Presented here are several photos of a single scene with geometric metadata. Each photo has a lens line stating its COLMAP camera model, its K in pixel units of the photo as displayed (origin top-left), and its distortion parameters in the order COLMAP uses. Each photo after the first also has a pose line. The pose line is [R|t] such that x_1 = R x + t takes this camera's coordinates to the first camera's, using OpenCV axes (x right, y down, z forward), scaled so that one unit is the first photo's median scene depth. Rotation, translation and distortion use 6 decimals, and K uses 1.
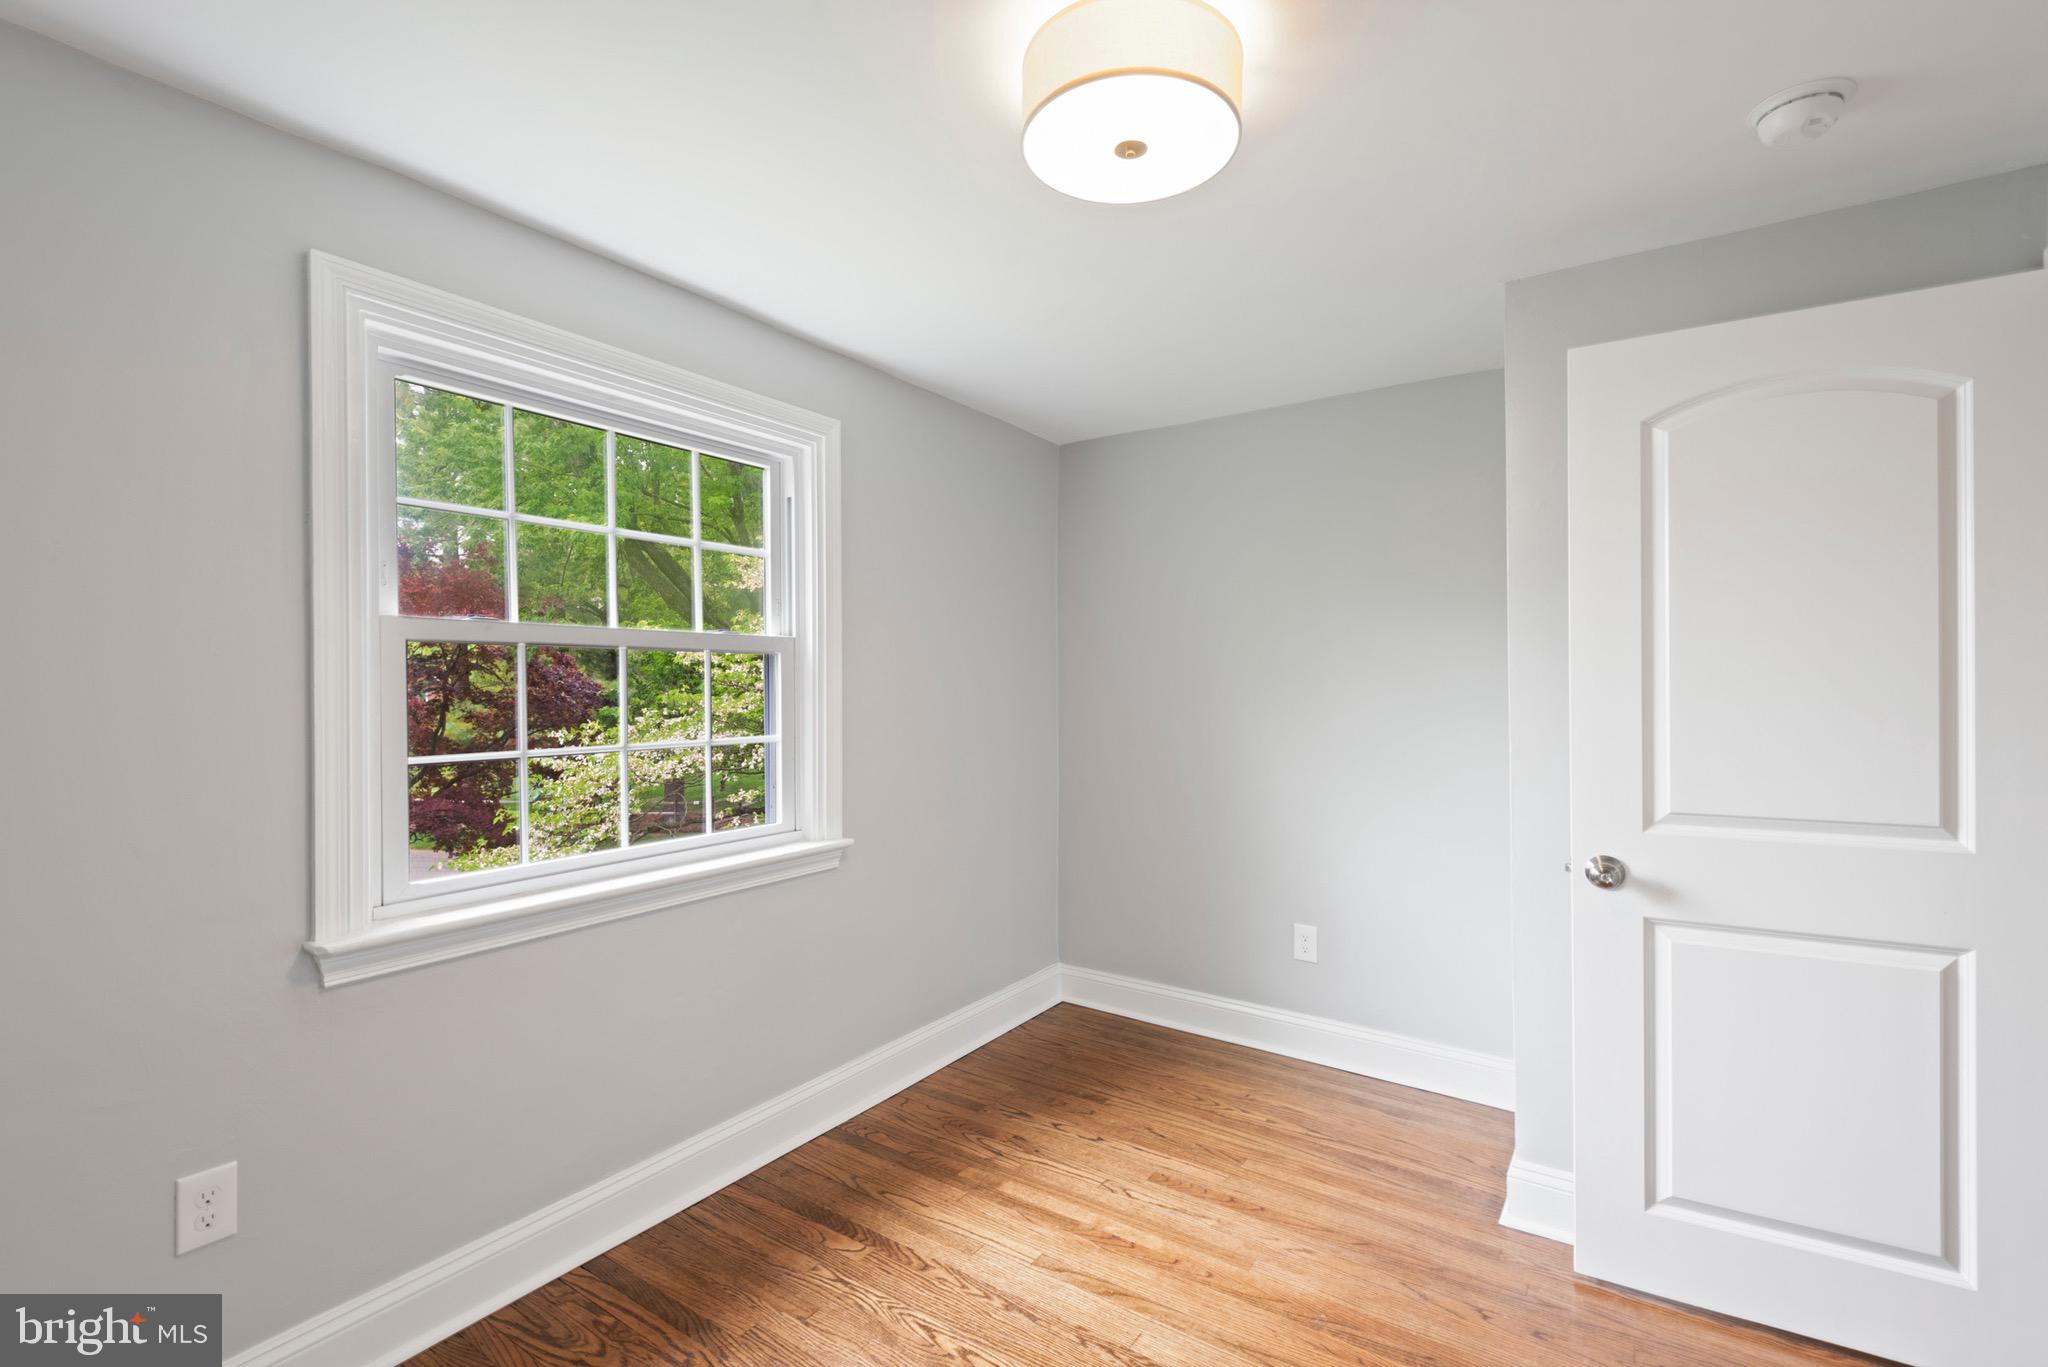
lens RADIAL K [[933.8, 0, 1011.4], [0, 933.8, 690.7], [0, 0, 1]] dist [0.011417, -0.004782]
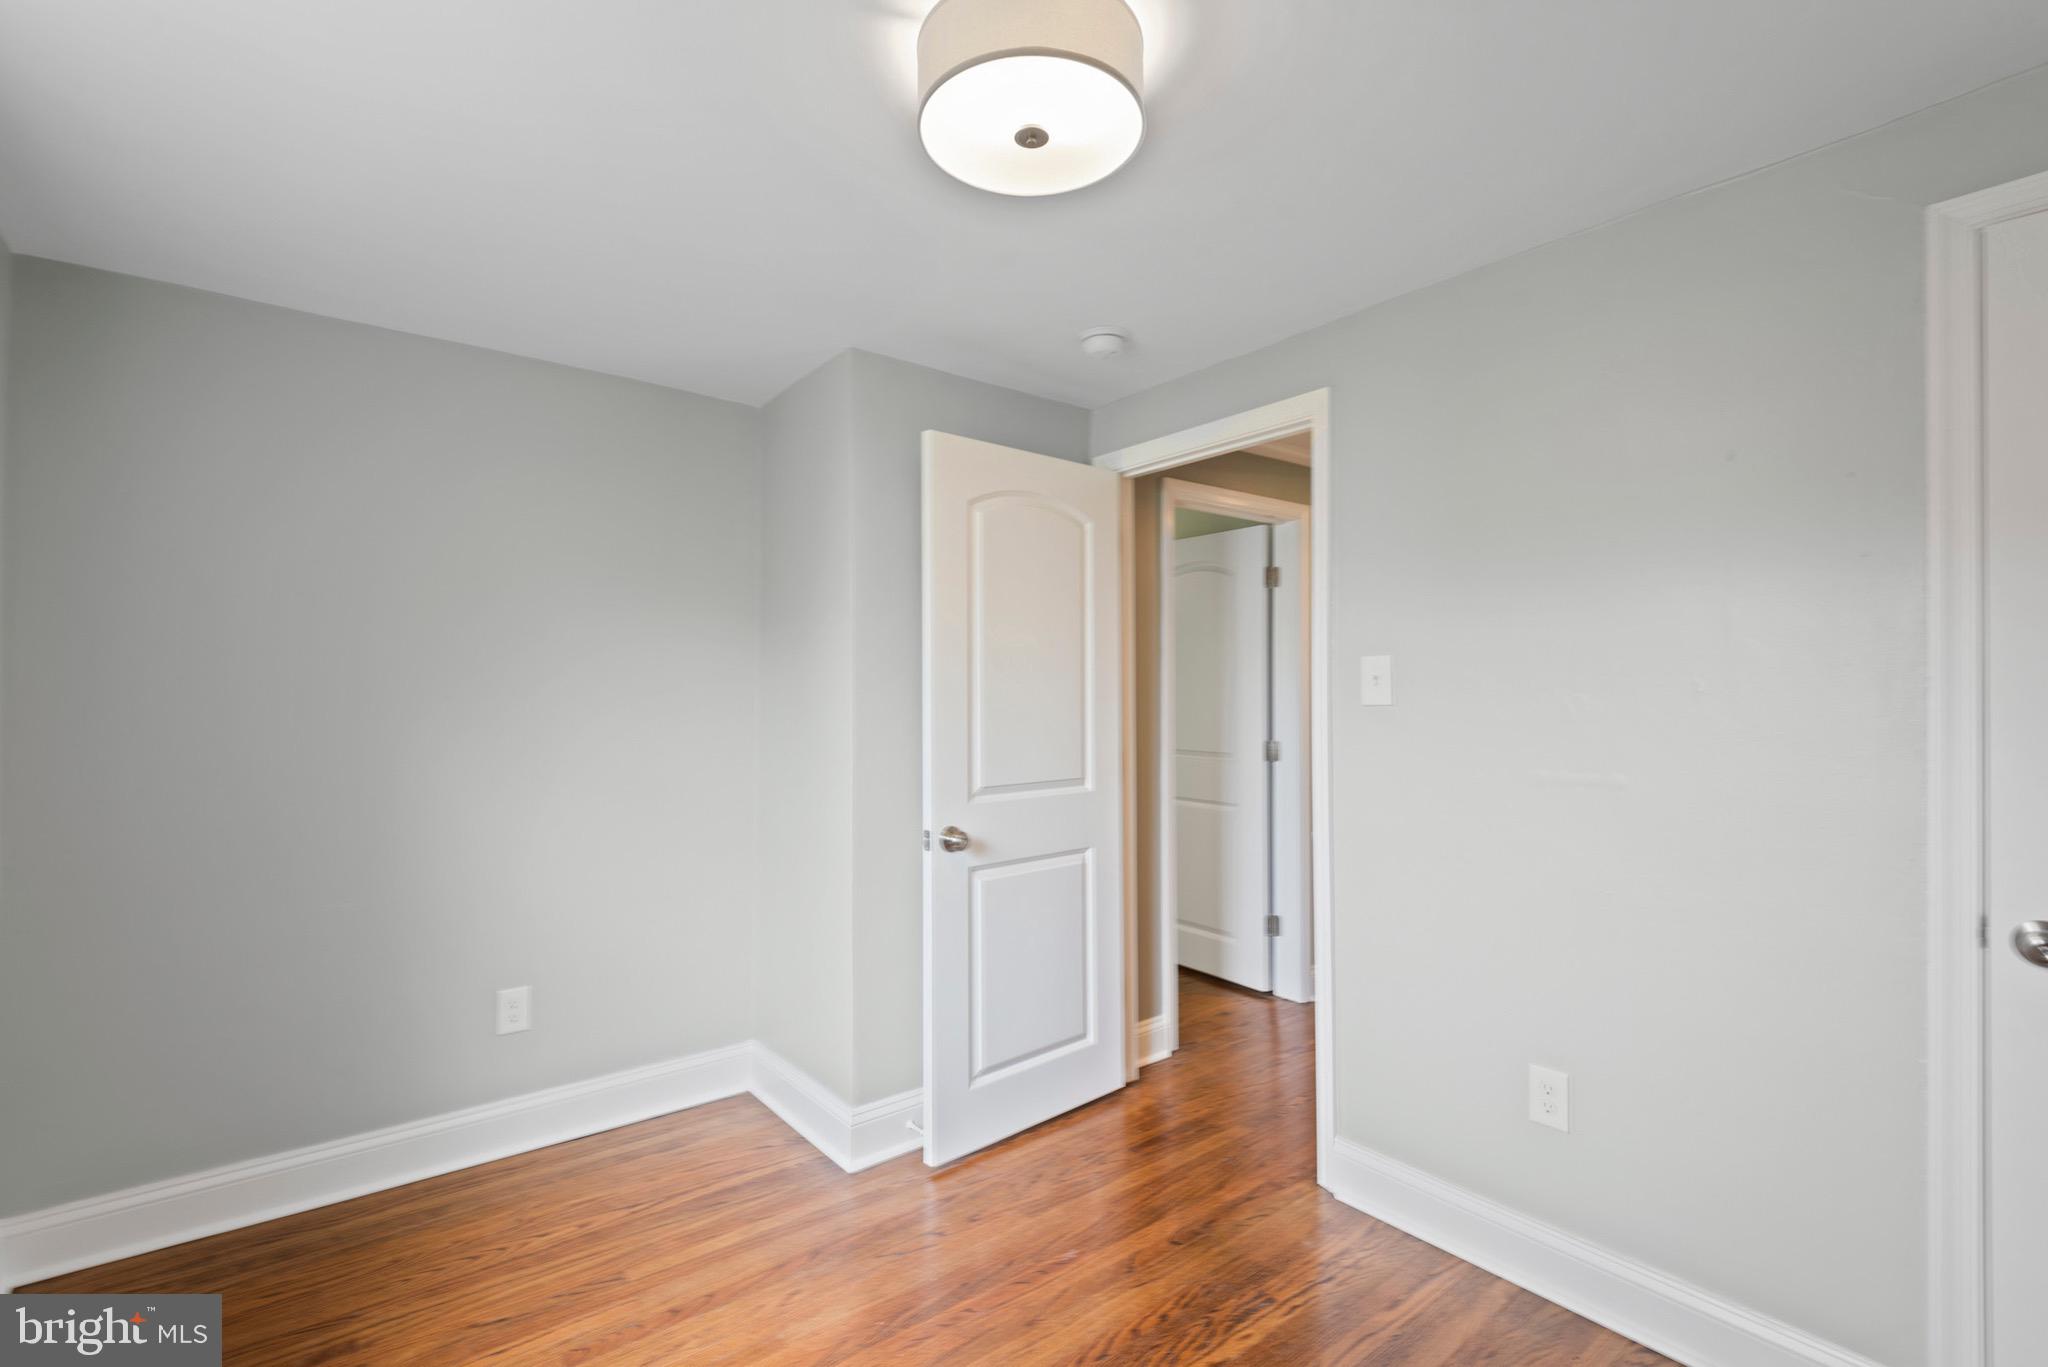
lens RADIAL K [[933.8, 0, 1016.4], [0, 933.8, 675.6], [0, 0, 1]] dist [0.011417, -0.004782]
pose [[0.280781, 0.022225, 0.959515, -0.453207], [0.010954, 0.999593, -0.026359, 0.001916], [-0.959709, 0.017911, 0.280423, 0.424770]]
